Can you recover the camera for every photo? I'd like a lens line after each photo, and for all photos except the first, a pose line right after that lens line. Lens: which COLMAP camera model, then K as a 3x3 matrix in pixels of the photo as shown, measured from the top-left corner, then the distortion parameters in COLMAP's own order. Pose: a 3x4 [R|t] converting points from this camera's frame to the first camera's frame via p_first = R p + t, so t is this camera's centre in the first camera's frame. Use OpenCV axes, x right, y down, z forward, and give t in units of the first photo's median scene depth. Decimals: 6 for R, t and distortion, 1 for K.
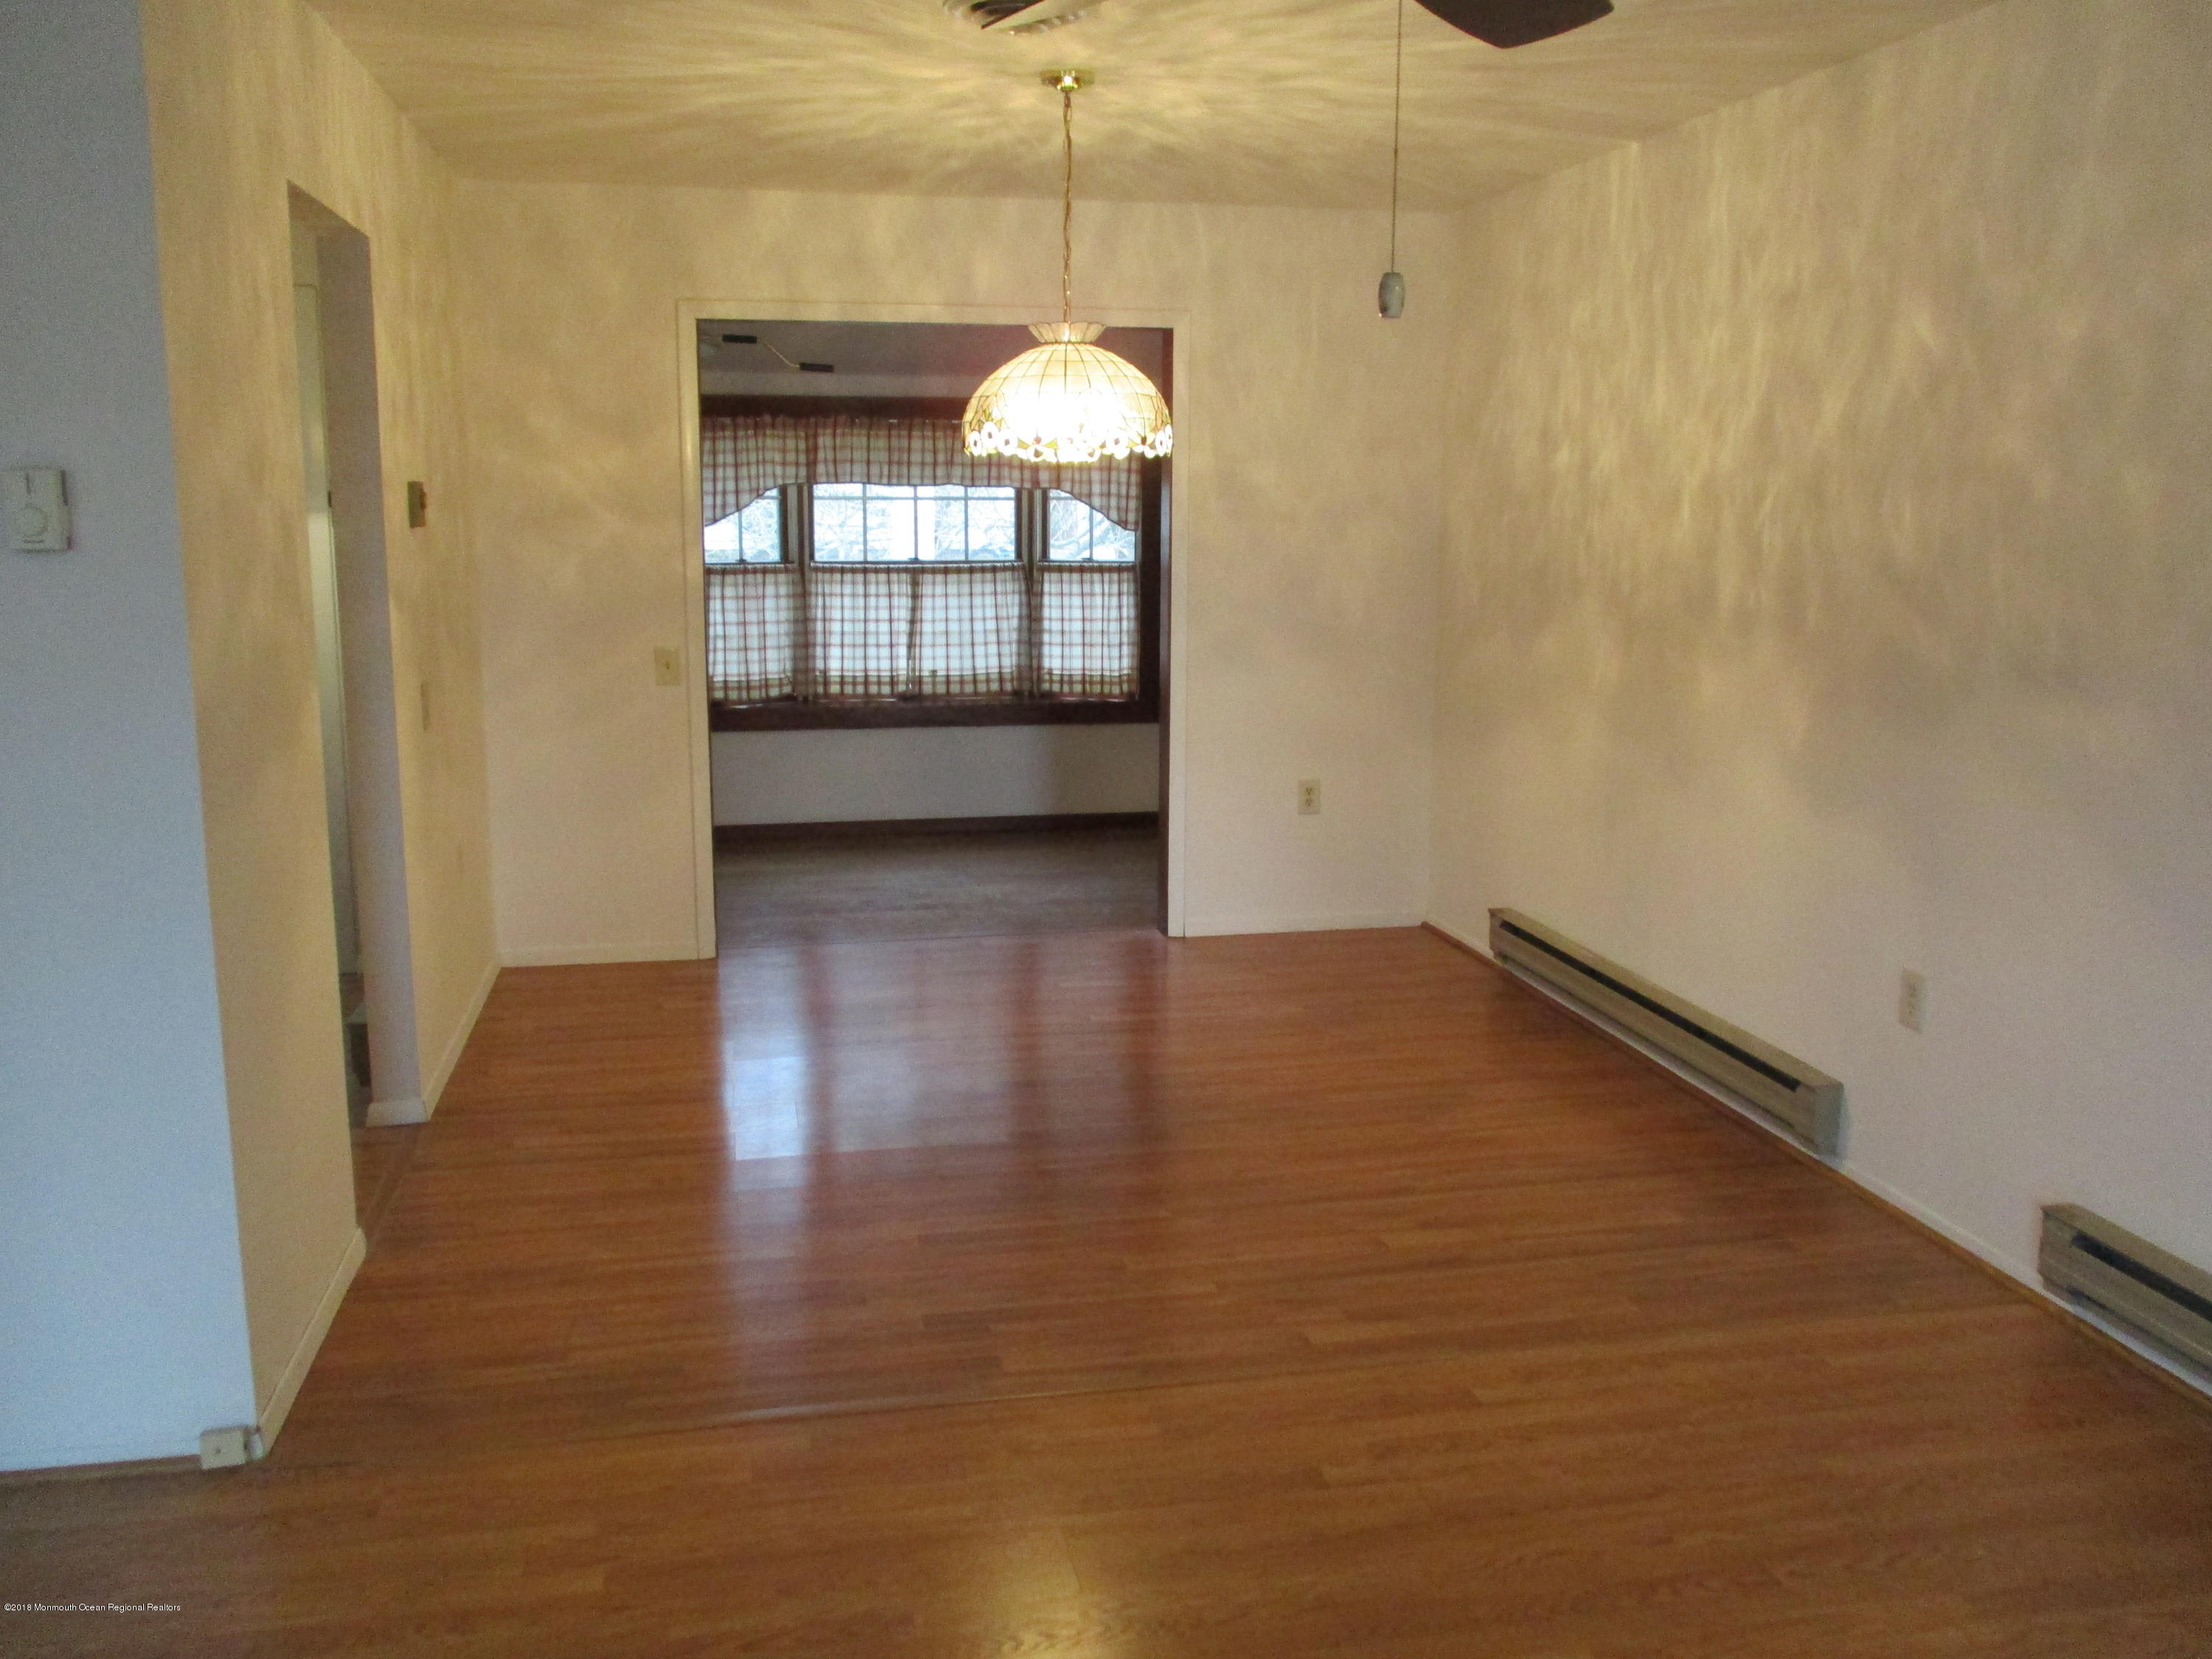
lens RADIAL K [[1850.2, 0, 1112.0], [0, 1850.2, 834.9], [0, 0, 1]] dist [-0.018494, 0.007479]
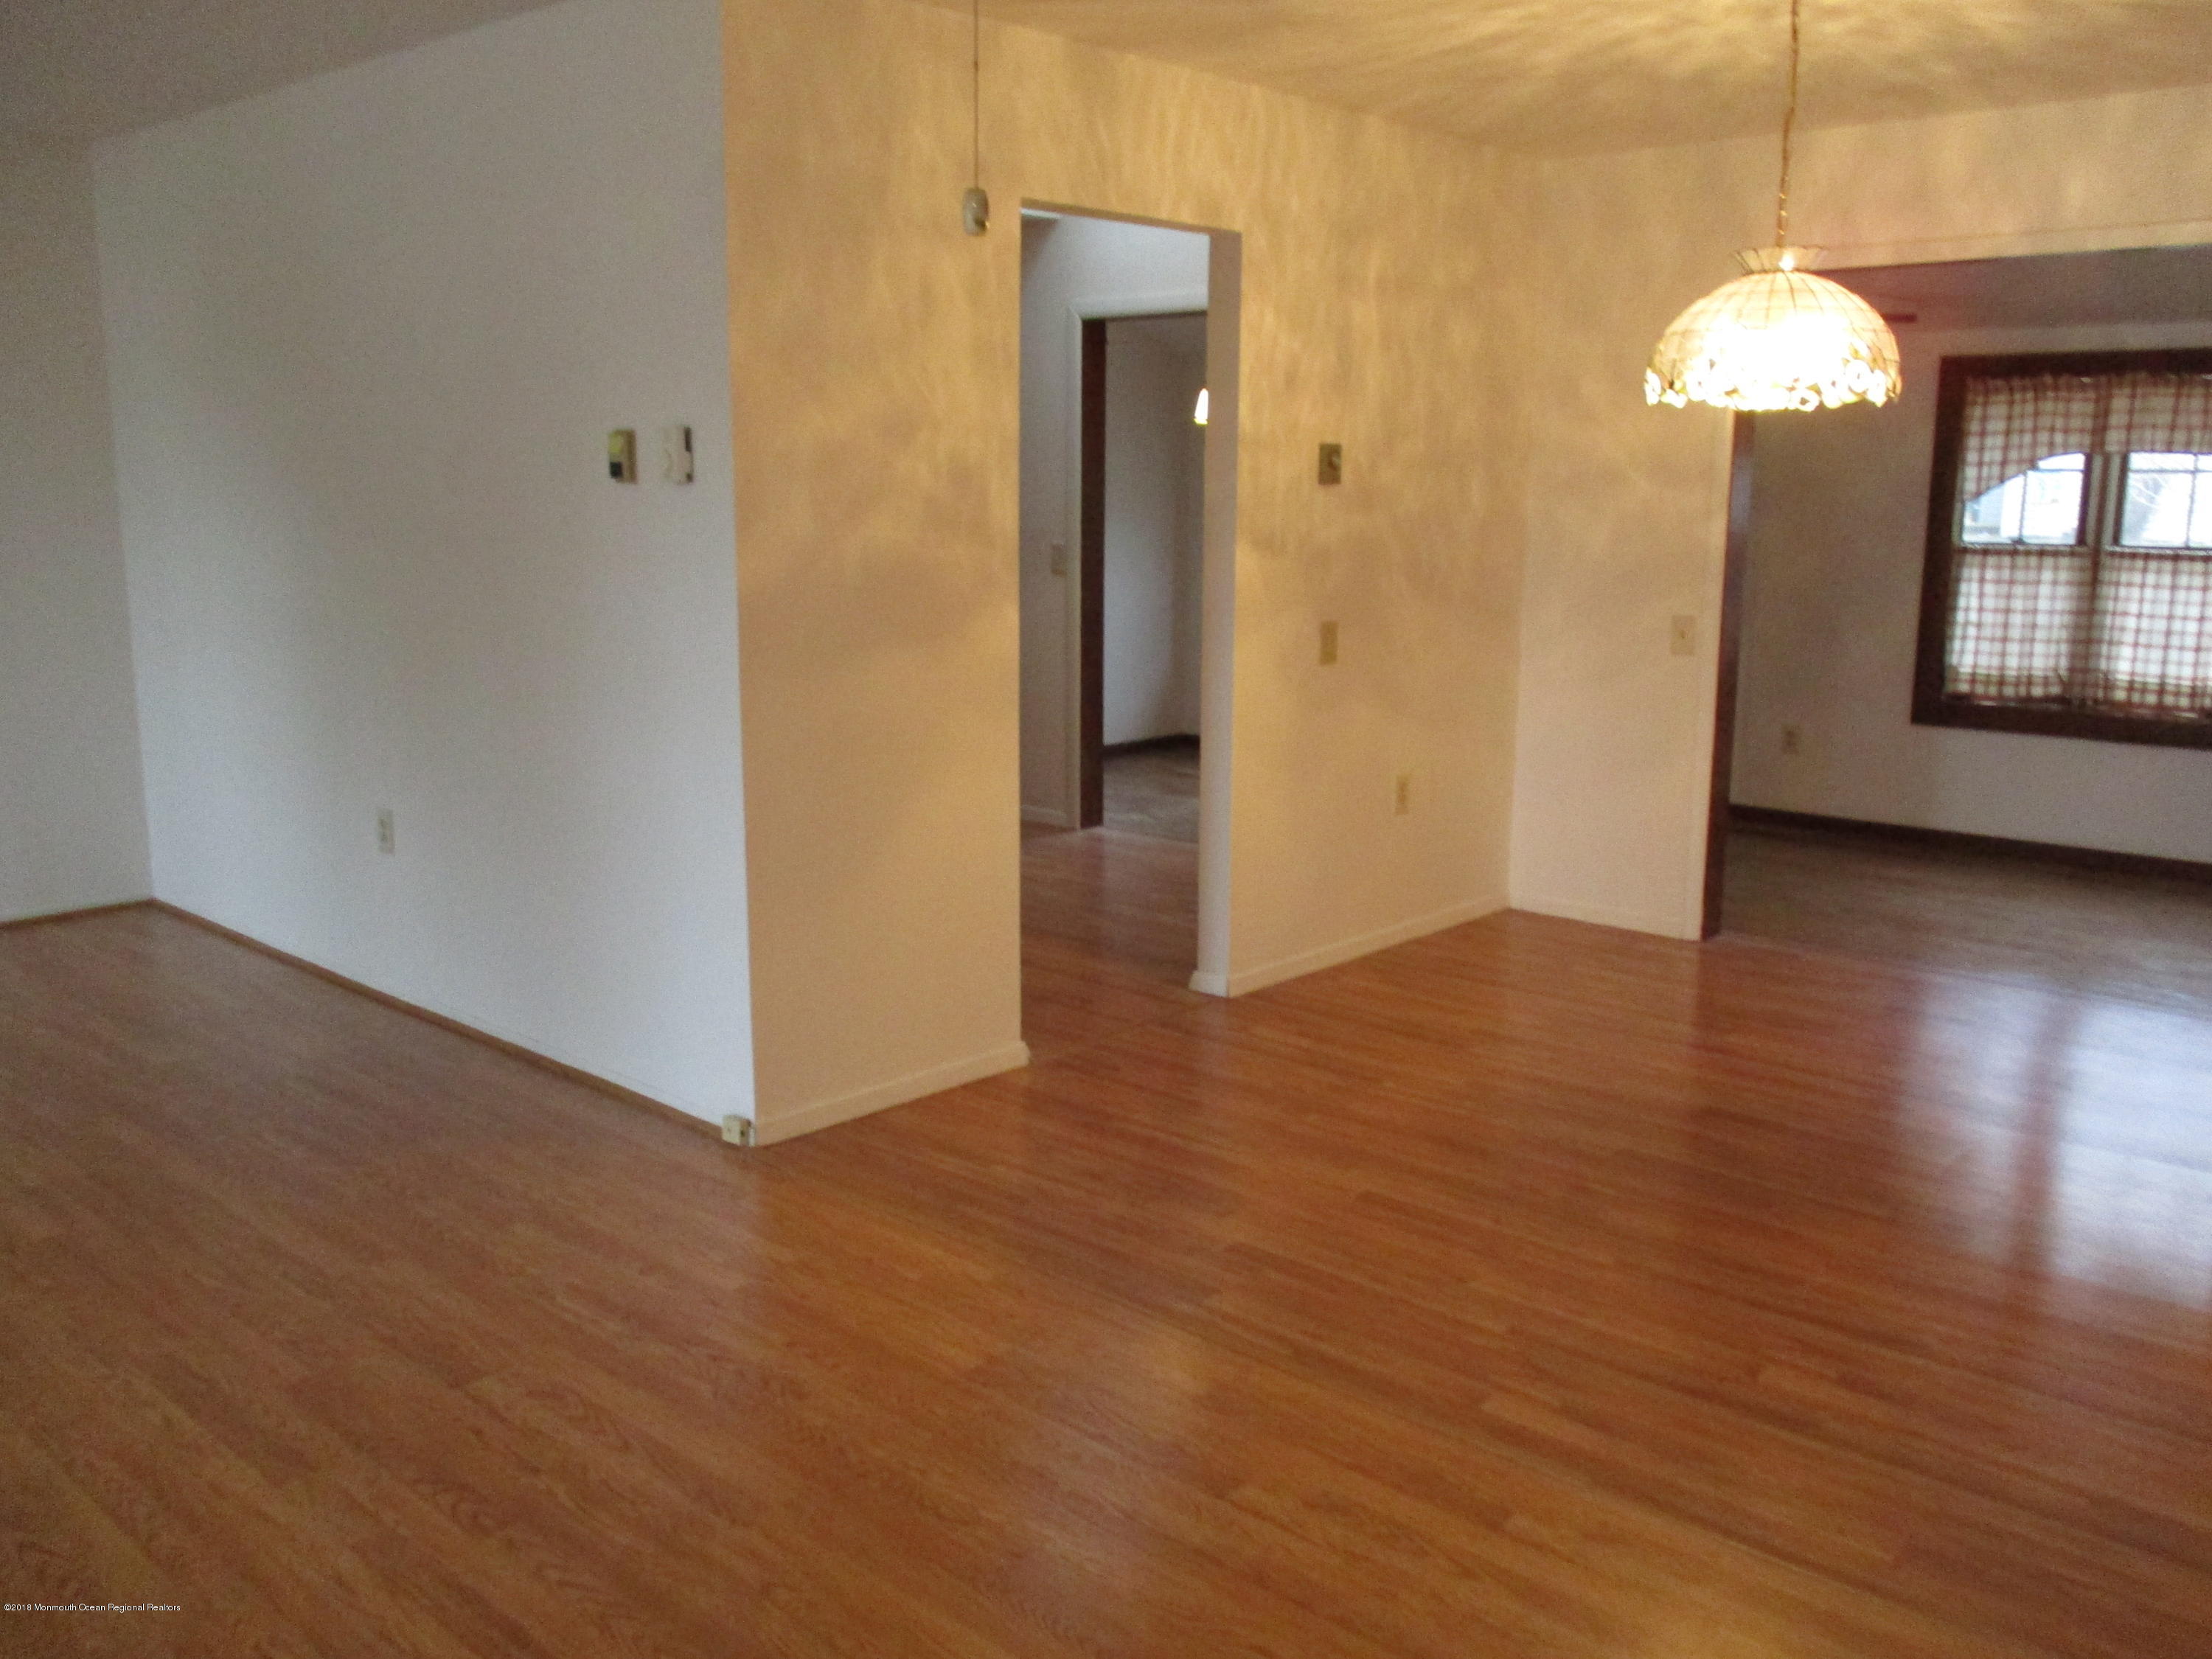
lens RADIAL K [[1850.2, 0, 1111.2], [0, 1850.2, 818.9], [0, 0, 1]] dist [-0.018494, 0.007479]
pose [[0.587899, 0.145135, -0.795808, 0.276185], [-0.148083, 0.986458, 0.070509, -0.014508], [0.795265, 0.076393, 0.601430, 0.132869]]
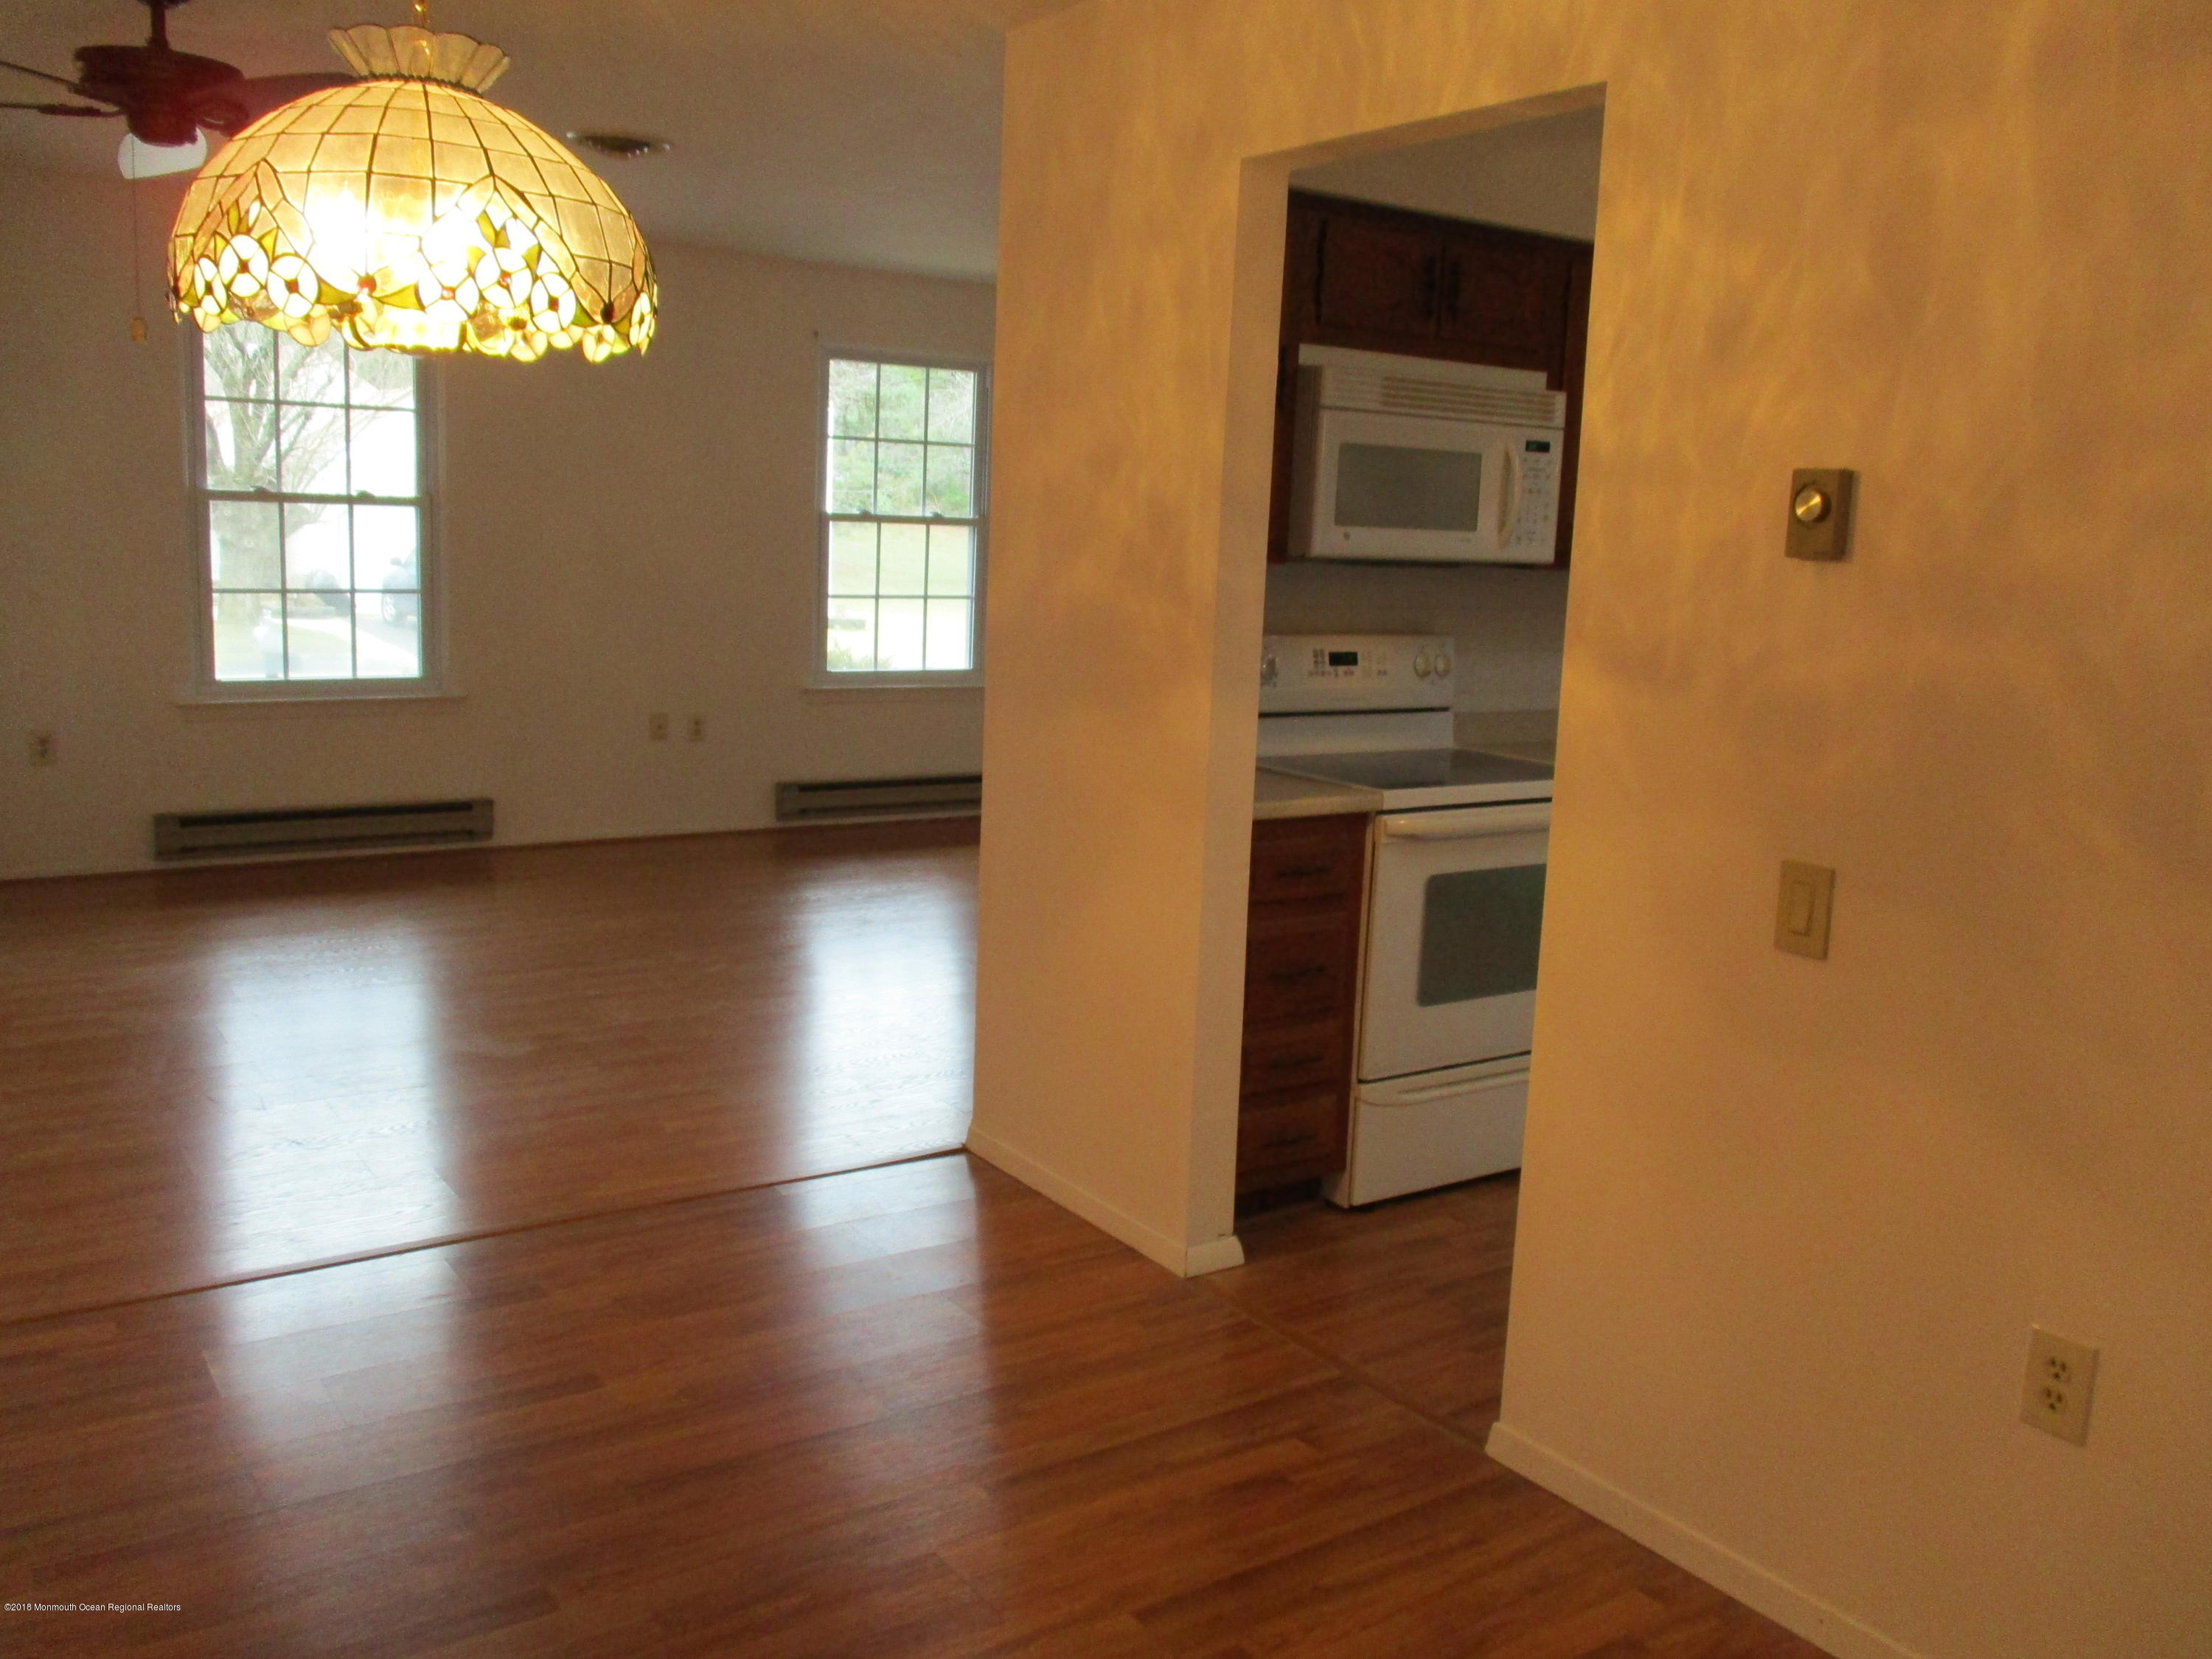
lens RADIAL K [[1850.2, 0, 1101.4], [0, 1850.2, 837.1], [0, 0, 1]] dist [-0.018494, 0.007479]
pose [[-0.918845, 0.015927, -0.394298, 0.000387], [-0.121887, 0.938874, 0.321961, -0.137331], [0.375324, 0.343892, -0.860738, 0.813481]]
